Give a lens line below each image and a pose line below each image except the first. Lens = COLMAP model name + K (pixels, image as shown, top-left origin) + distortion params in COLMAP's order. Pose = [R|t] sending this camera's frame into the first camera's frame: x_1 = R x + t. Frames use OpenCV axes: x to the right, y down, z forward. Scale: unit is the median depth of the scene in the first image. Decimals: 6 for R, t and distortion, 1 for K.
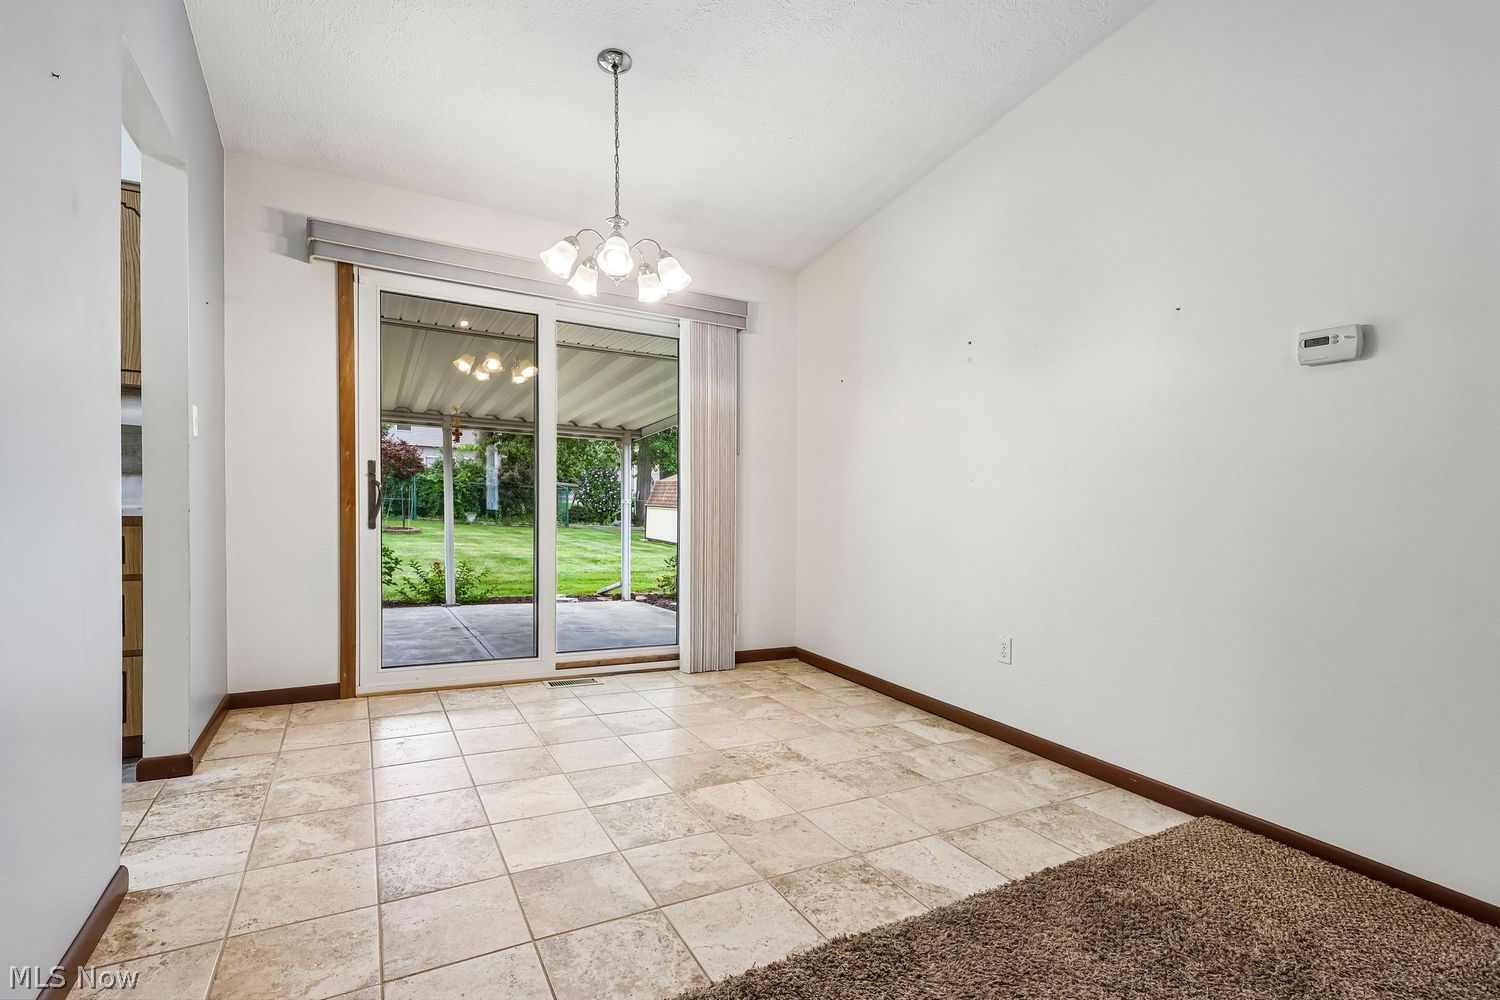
lens RADIAL K [[703.8, 0, 752.1], [0, 703.8, 515.2], [0, 0, 1]] dist [-0.008441, 0.000073]
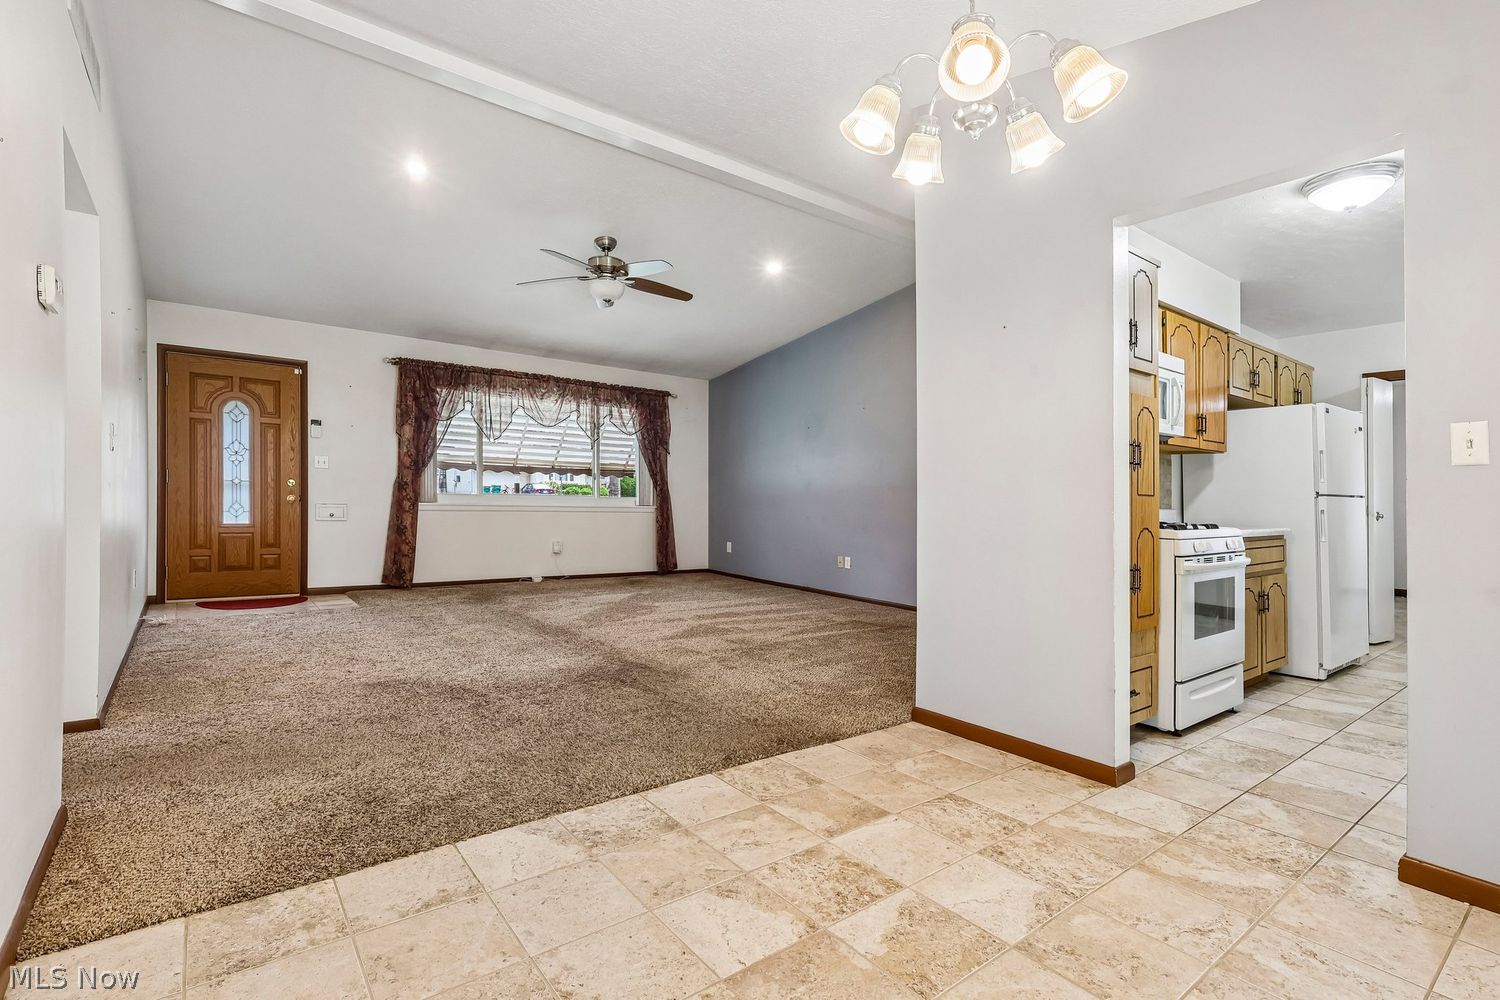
lens RADIAL K [[706.5, 0, 742.8], [0, 706.5, 492.9], [0, 0, 1]] dist [0.000900, -0.000065]
pose [[-0.988311, -0.058116, -0.140936, 0.072347], [-0.060926, 0.998019, 0.015702, -0.033477], [0.139745, 0.024105, -0.989894, 1.263774]]
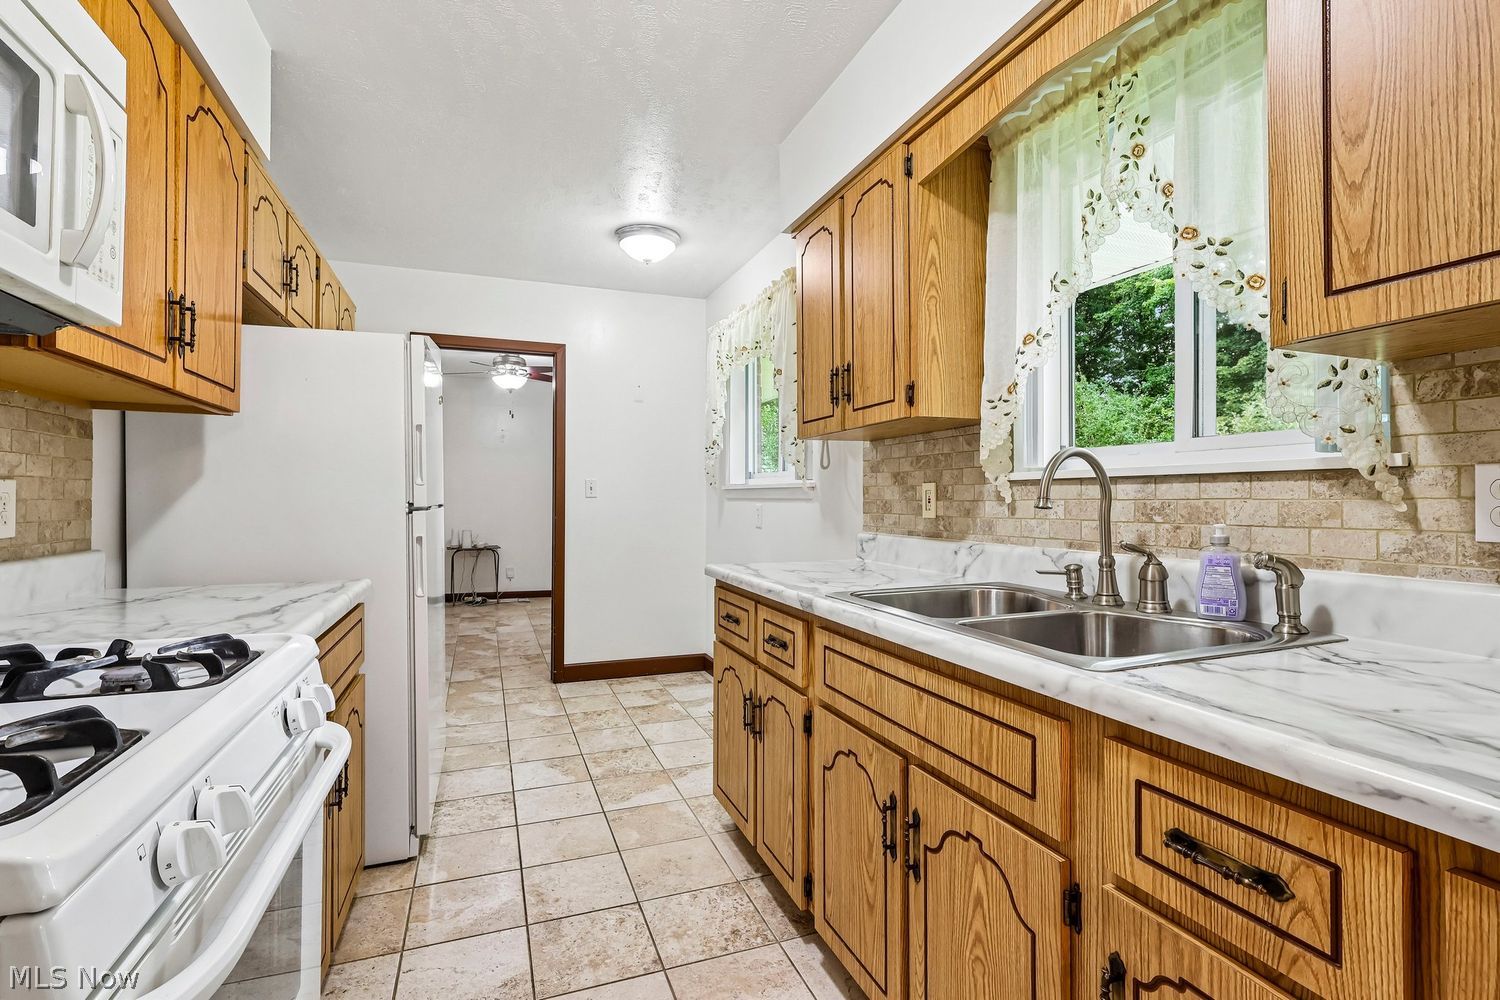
lens RADIAL K [[690.1, 0, 745.8], [0, 690.1, 489.1], [0, 0, 1]] dist [0.001543, -0.000206]
pose [[-0.151268, -0.055028, -0.986960, -0.541488], [-0.037670, 0.998045, -0.049873, -0.071296], [0.987775, 0.029634, -0.153045, 0.542879]]
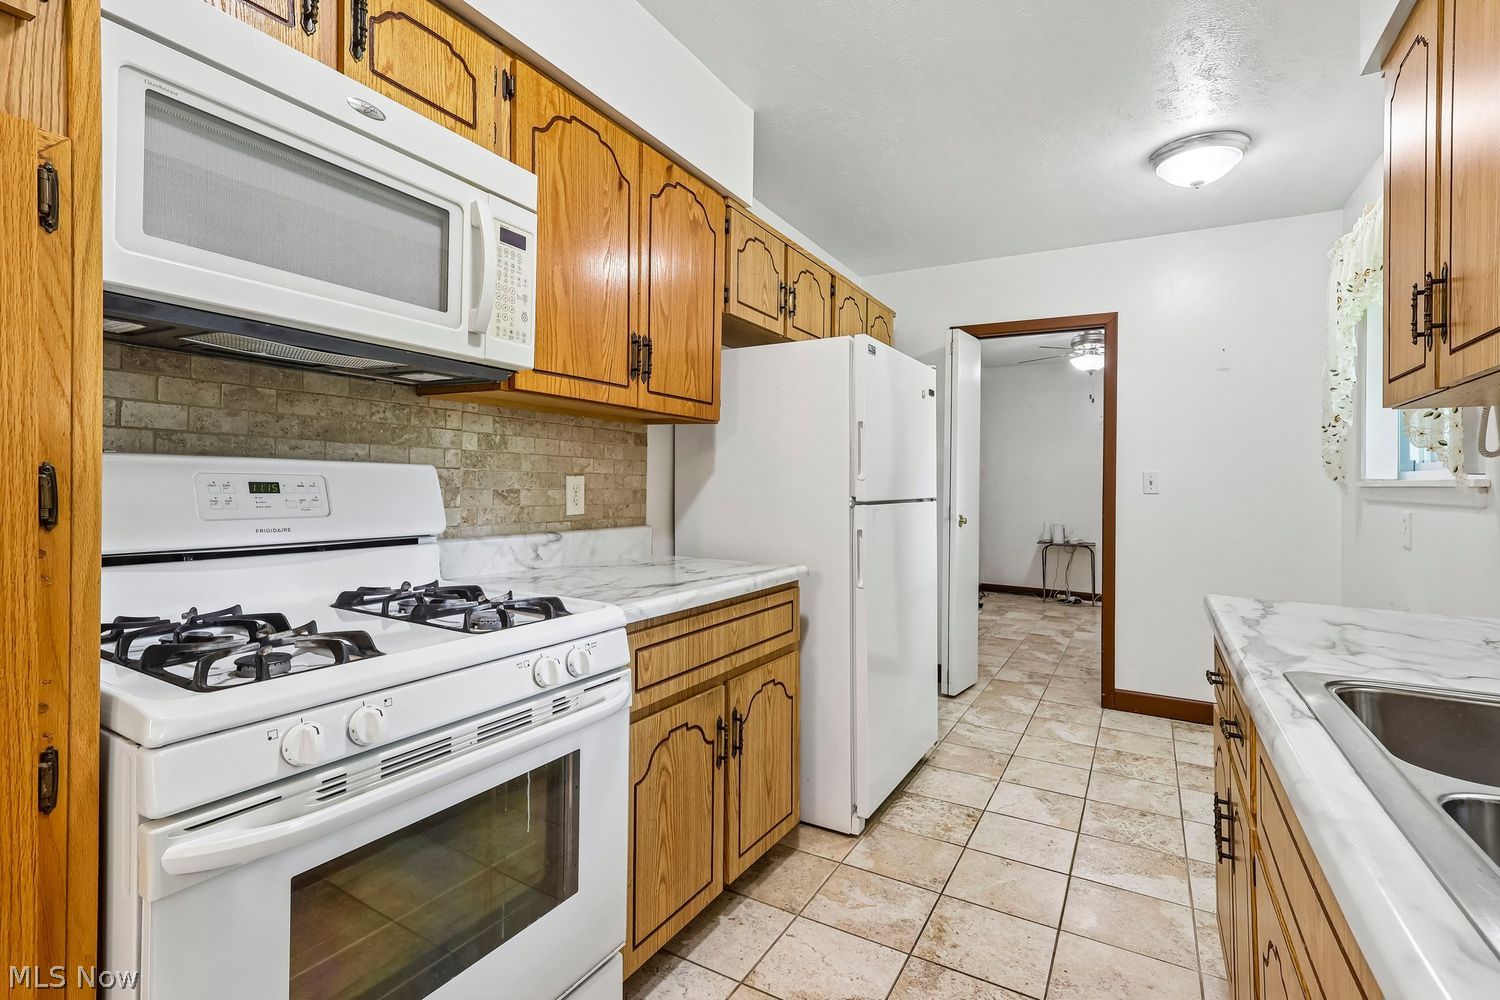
lens RADIAL K [[699.5, 0, 747.8], [0, 699.5, 491.0], [0, 0, 1]] dist [0.001814, -0.000376]
pose [[-0.857273, -0.051061, -0.512324, -0.703595], [-0.070315, 0.997358, 0.018257, -0.091054], [0.510039, 0.051675, -0.858598, 0.674330]]
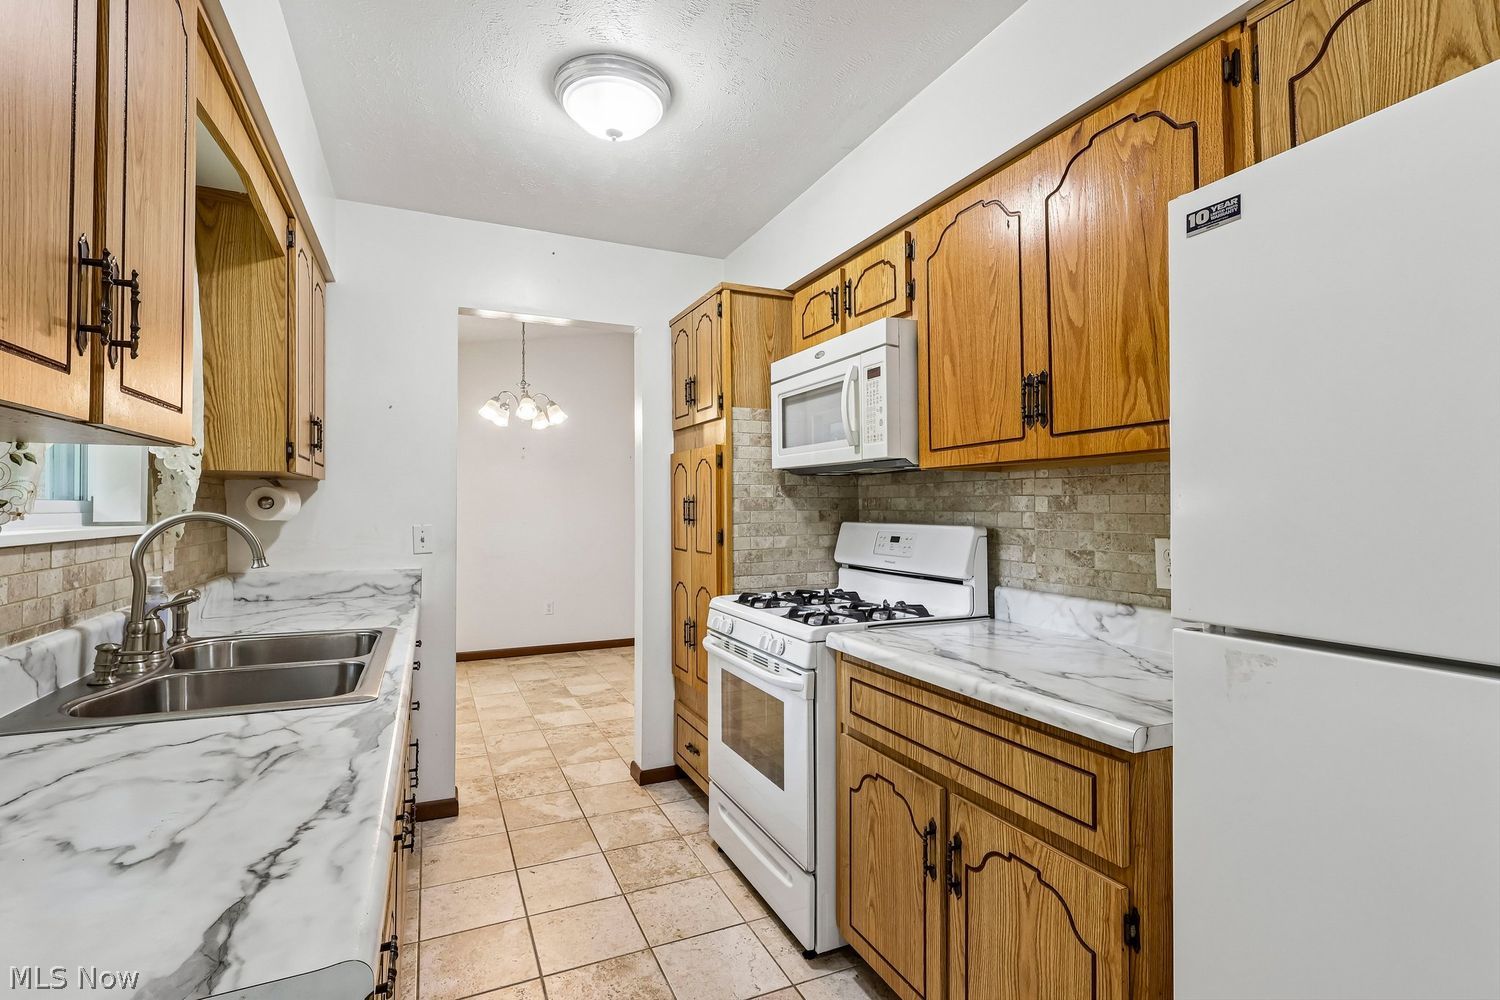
lens RADIAL K [[692.7, 0, 716.6], [0, 692.7, 499.3], [0, 0, 1]] dist [0.001784, 0.000089]
pose [[0.118060, -0.028527, 0.992597, -1.467194], [0.039772, 0.998921, 0.023978, -0.137024], [-0.992210, 0.036646, 0.119067, 0.273868]]
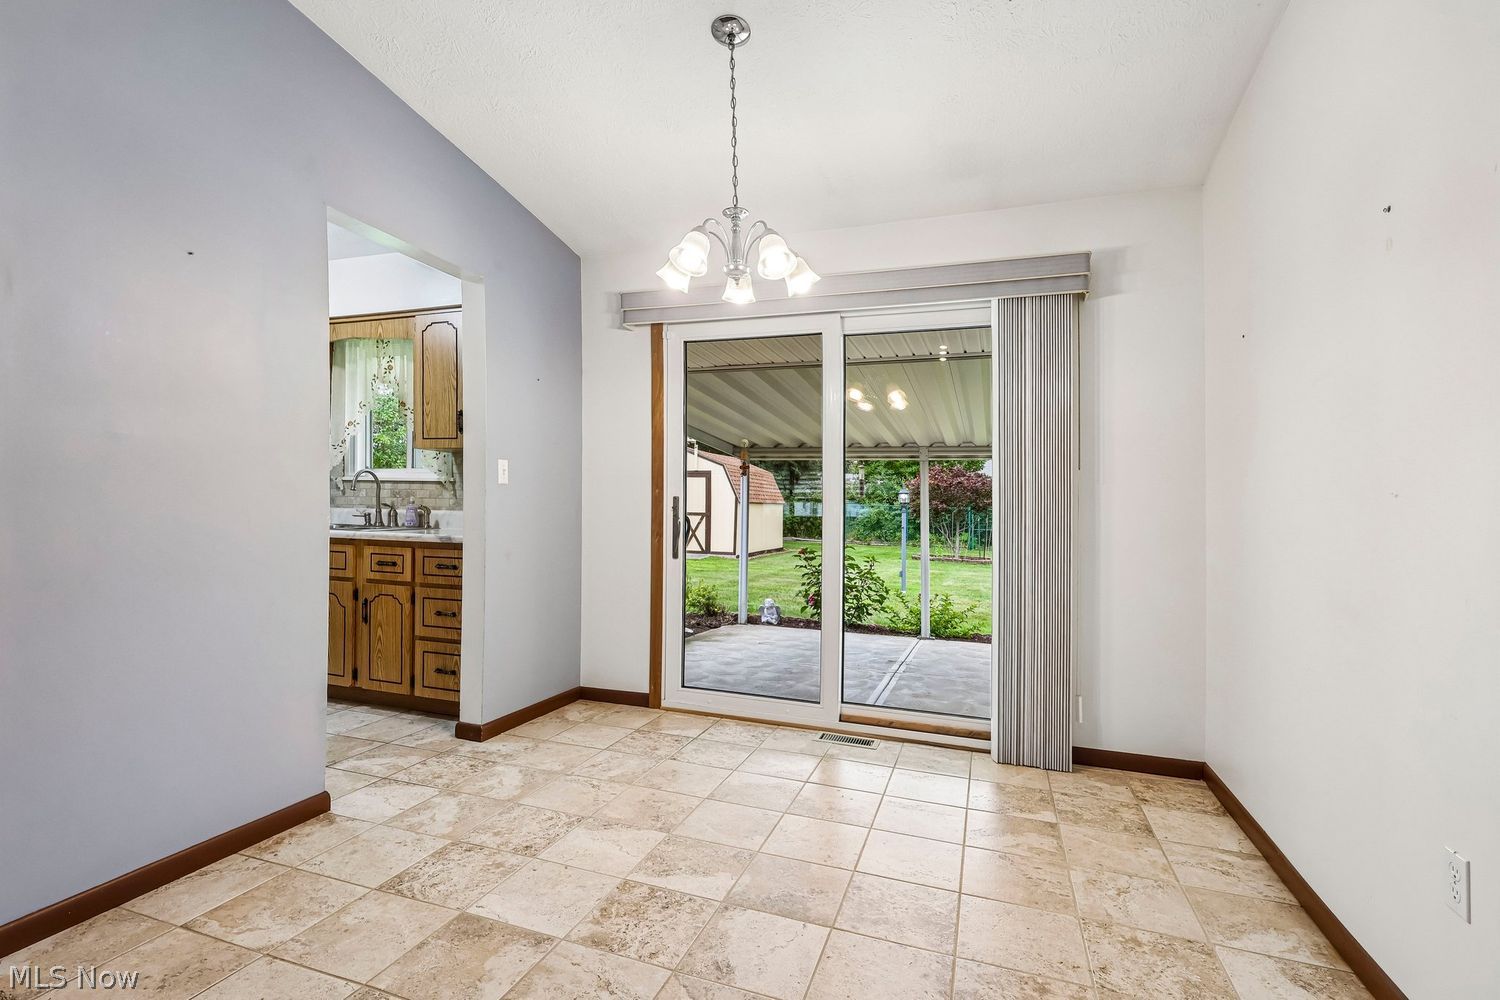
lens RADIAL K [[702.3, 0, 732.6], [0, 702.3, 523.7], [0, 0, 1]] dist [-0.005212, 0.000088]
pose [[0.651254, -0.009119, -0.758805, 0.378591], [-0.016626, 0.999516, -0.026281, -0.008456], [0.758678, 0.029731, 0.650787, 0.364196]]
